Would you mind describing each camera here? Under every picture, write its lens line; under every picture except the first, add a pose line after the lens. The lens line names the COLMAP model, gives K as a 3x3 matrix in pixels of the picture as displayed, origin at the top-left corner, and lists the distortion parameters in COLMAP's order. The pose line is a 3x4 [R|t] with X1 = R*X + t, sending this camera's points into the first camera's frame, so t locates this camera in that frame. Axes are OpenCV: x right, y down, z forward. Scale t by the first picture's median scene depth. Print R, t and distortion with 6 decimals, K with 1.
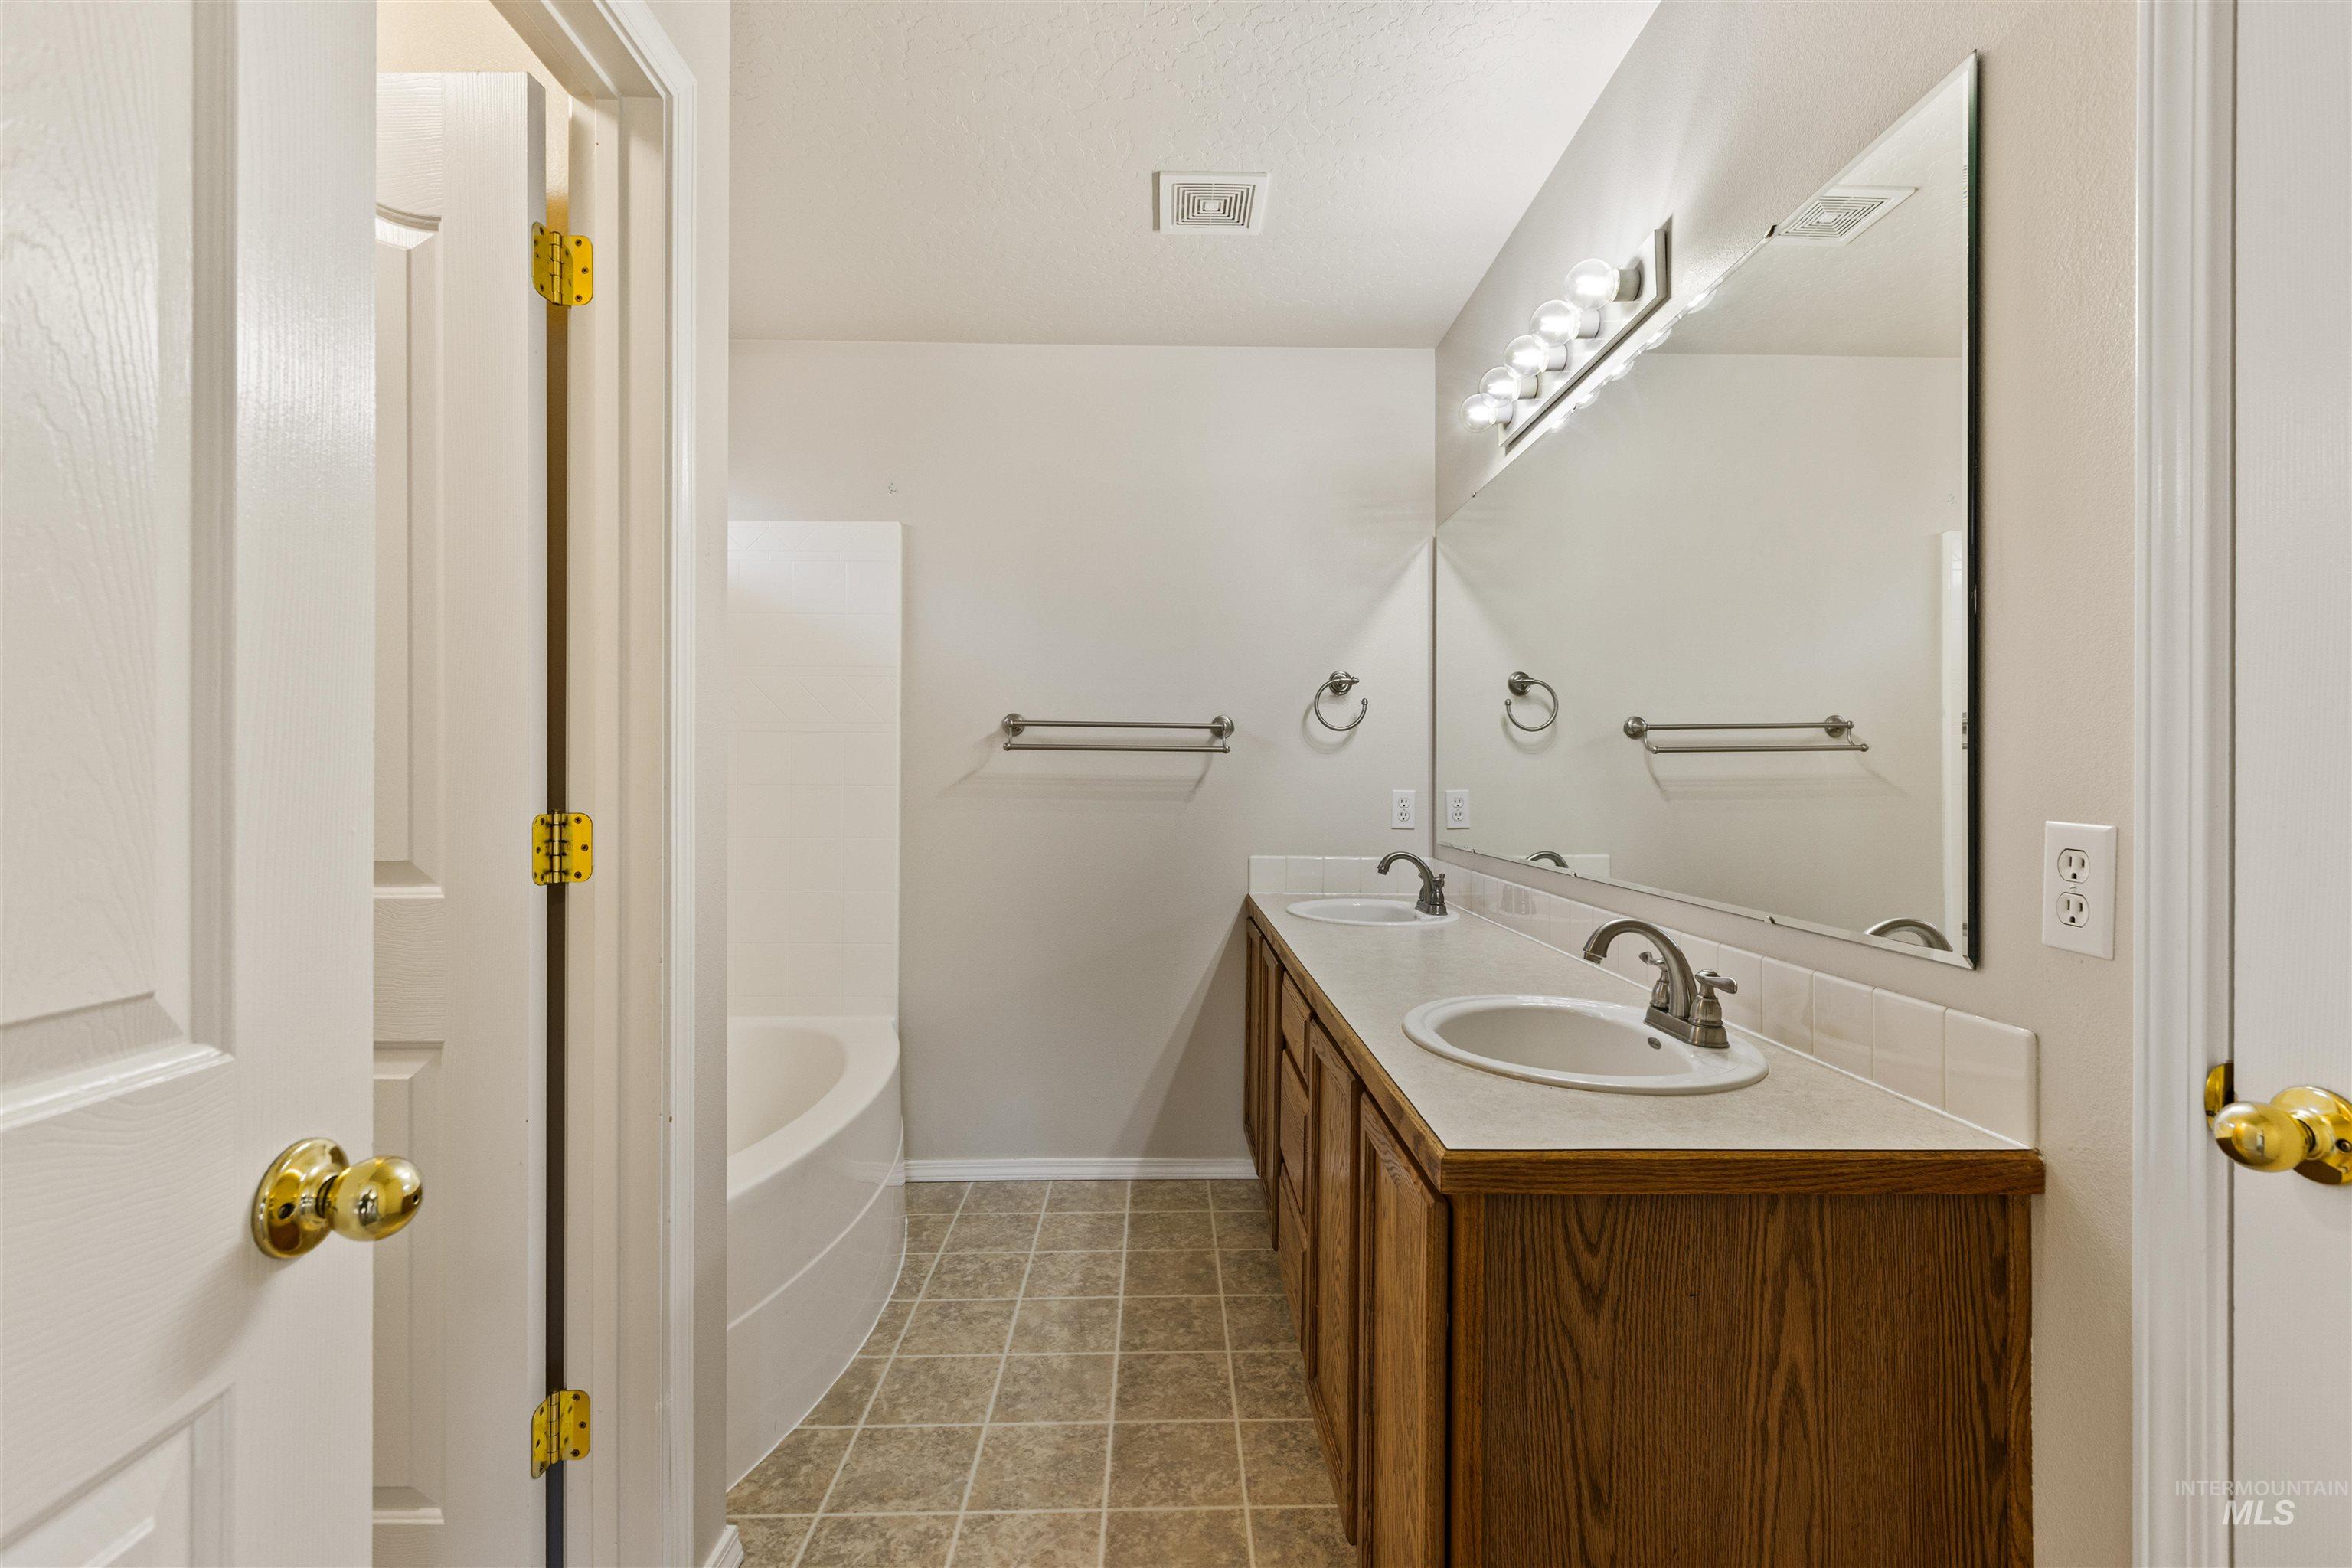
lens RADIAL K [[1066.4, 0, 1224.3], [0, 1066.4, 775.3], [0, 0, 1]] dist [-0.001134, -0.000731]
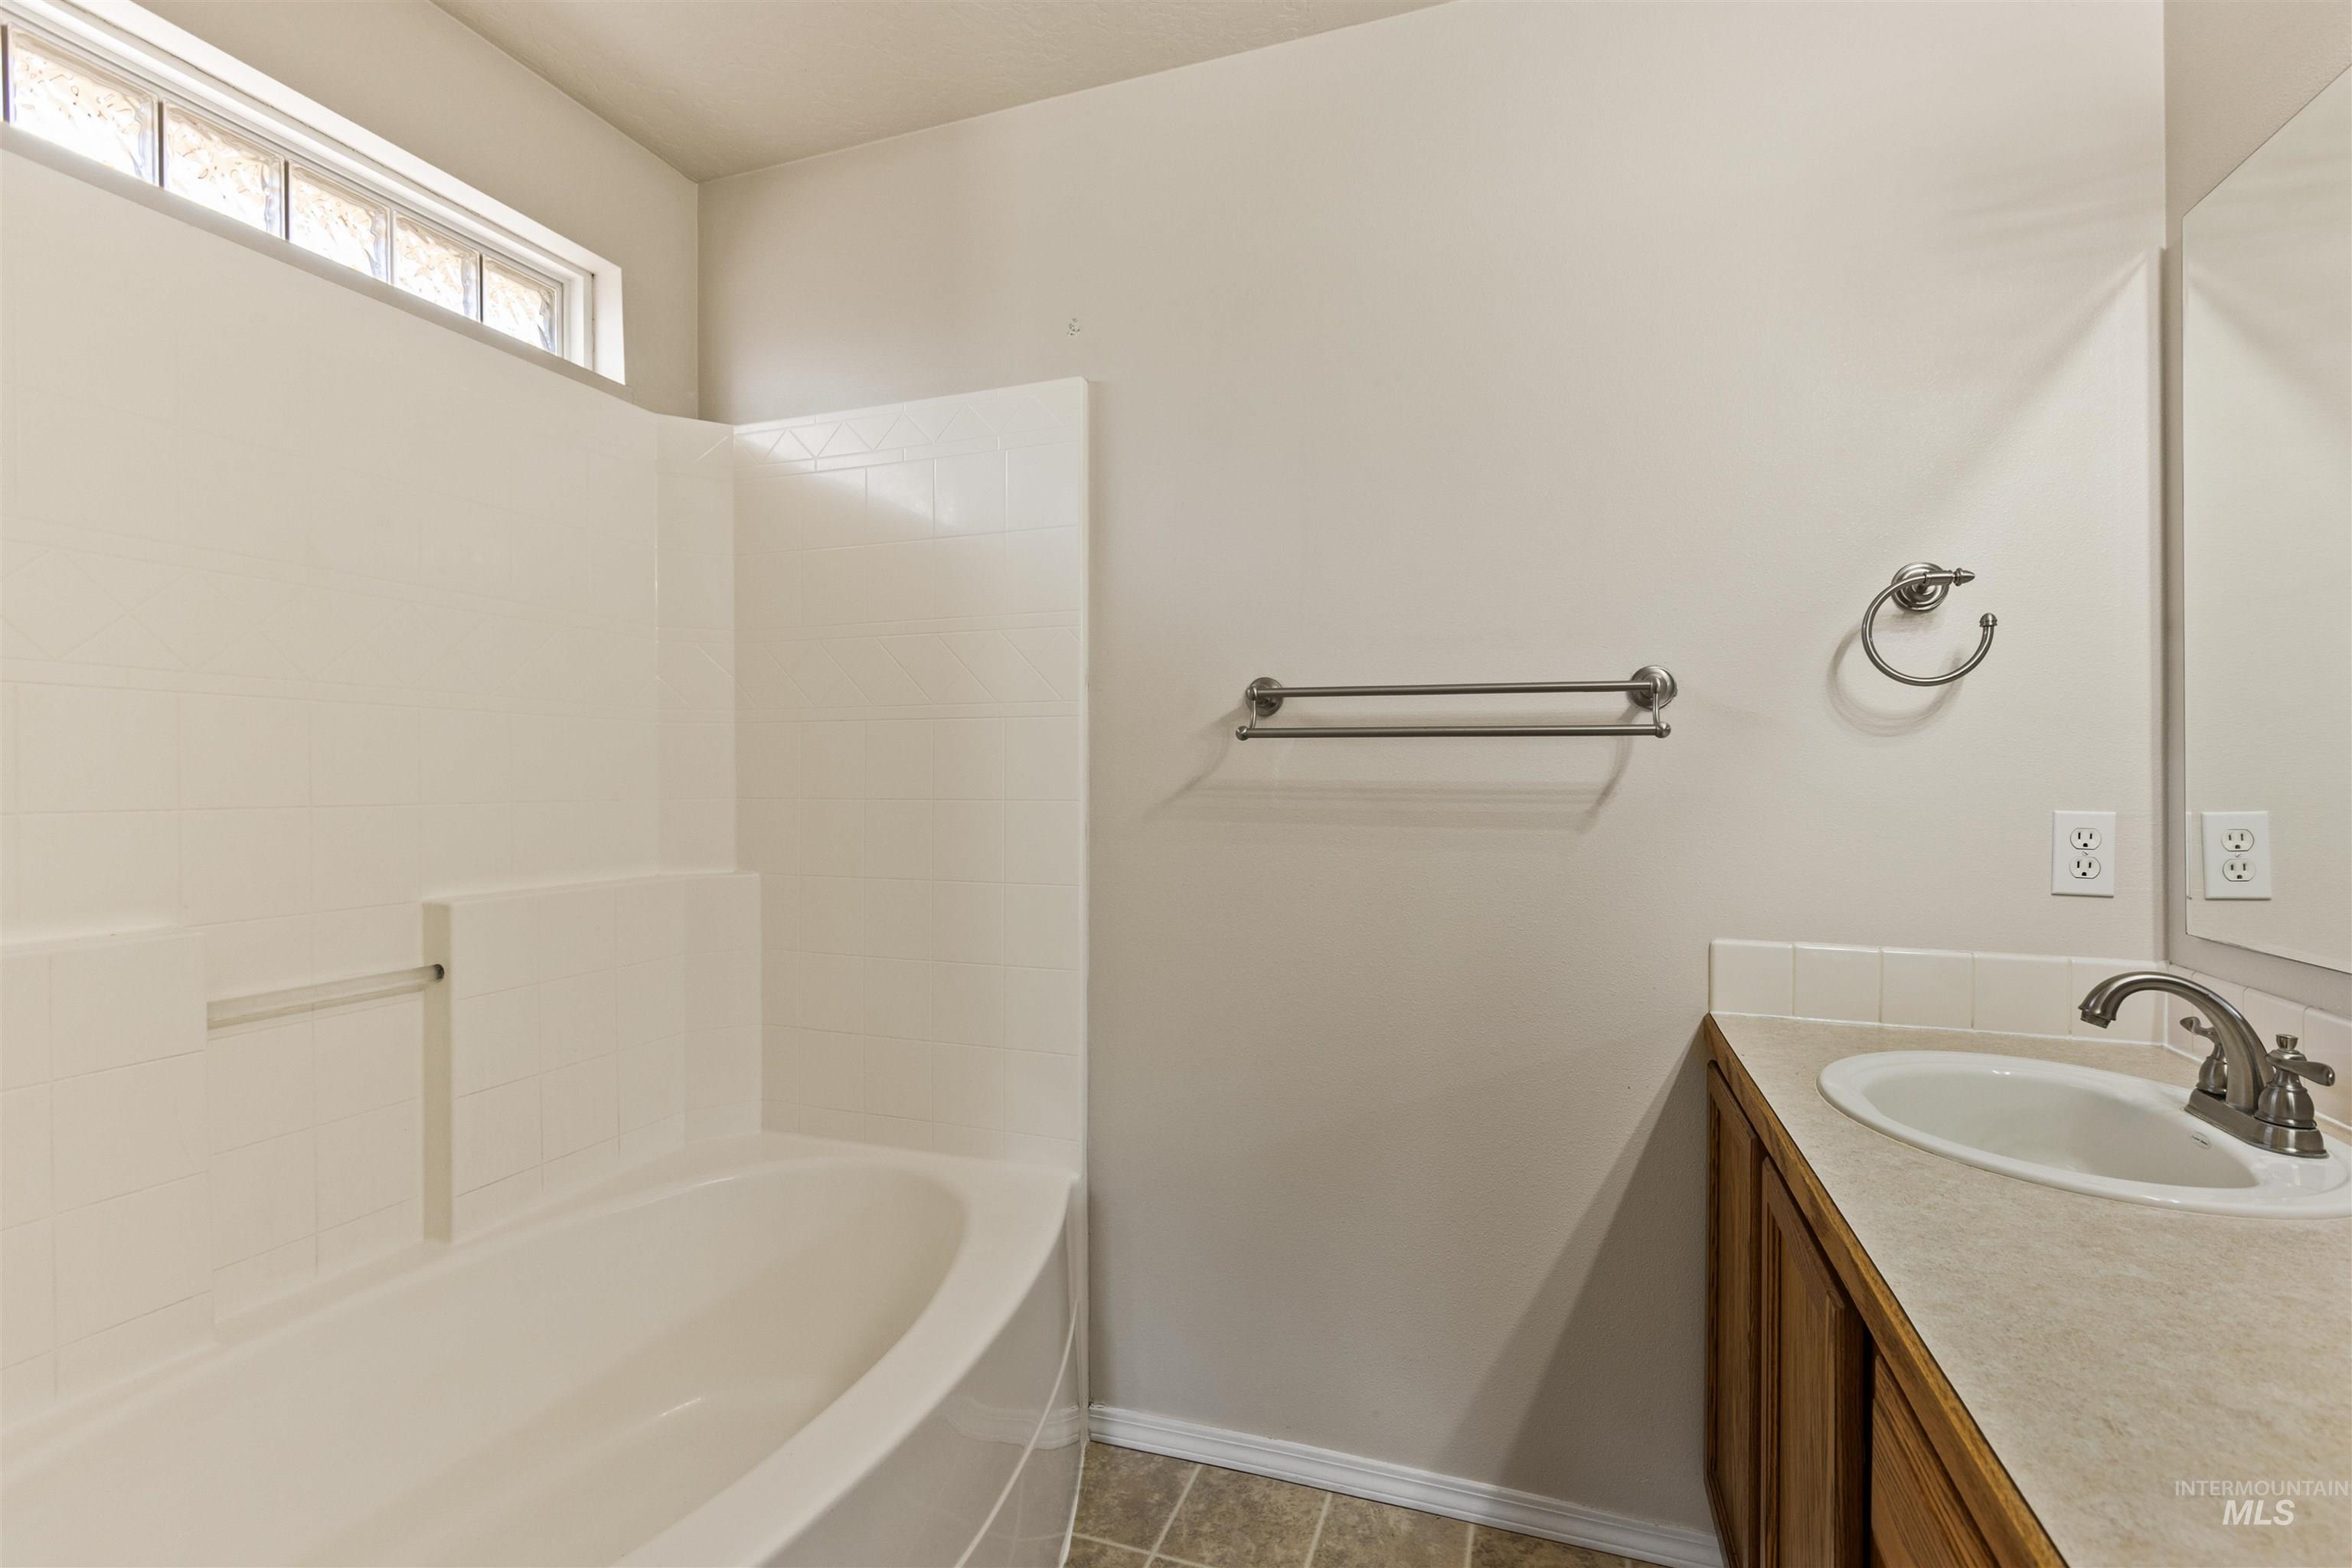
lens RADIAL K [[1066.4, 0, 1176.5], [0, 1066.4, 769.8], [0, 0, 1]] dist [-0.001134, -0.000731]
pose [[0.931801, -0.007145, -0.362899, -0.028726], [0.000954, 0.999851, -0.017236, 0.003172], [0.362968, 0.015714, 0.931669, 0.429781]]
